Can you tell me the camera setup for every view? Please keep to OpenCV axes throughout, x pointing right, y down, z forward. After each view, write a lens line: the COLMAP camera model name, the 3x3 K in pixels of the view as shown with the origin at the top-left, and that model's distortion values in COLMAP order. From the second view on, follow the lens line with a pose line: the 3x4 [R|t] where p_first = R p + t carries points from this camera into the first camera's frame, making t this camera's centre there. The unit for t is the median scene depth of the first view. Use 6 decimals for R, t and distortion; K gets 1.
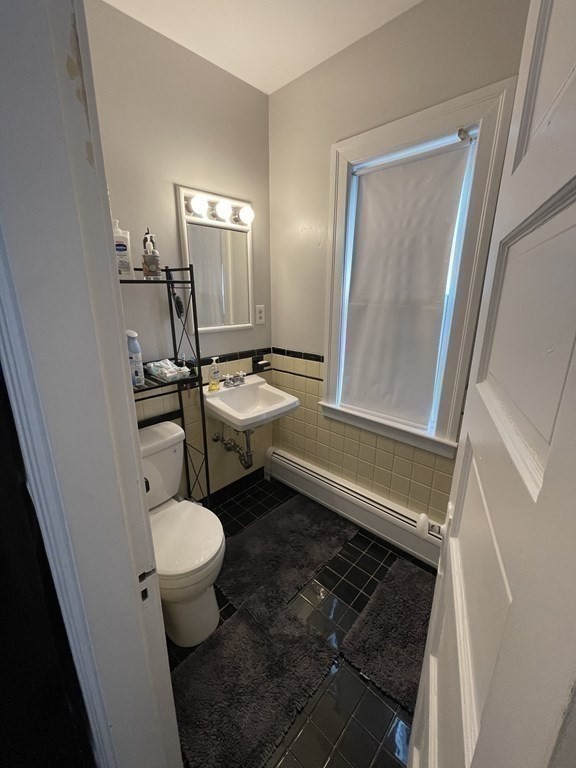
lens RADIAL K [[310.5, 0, 288.1], [0, 310.5, 381.2], [0, 0, 1]] dist [-0.003244, 0.000046]
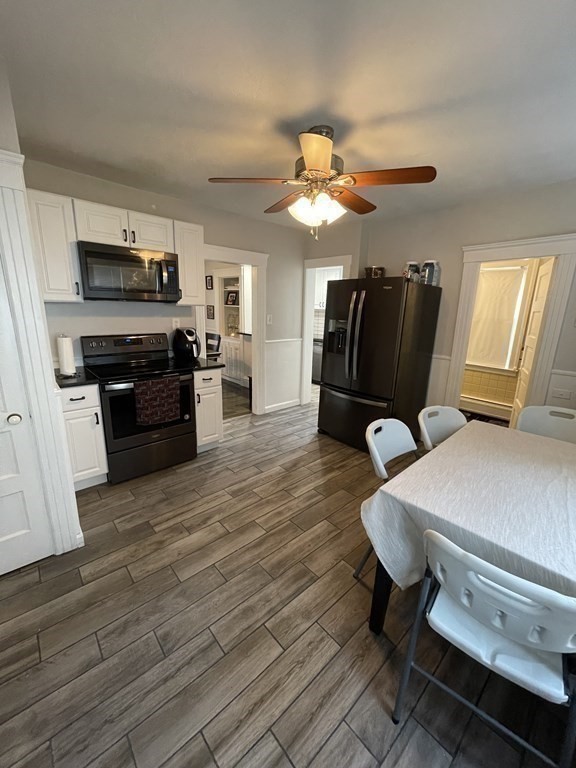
lens RADIAL K [[310.5, 0, 286.8], [0, 310.5, 383.6], [0, 0, 1]] dist [-0.003244, 0.000046]
pose [[0.995891, 0.039463, -0.081512, -1.250371], [-0.042434, 0.998484, -0.035049, 0.487919], [0.080005, 0.038364, 0.996056, -1.882020]]
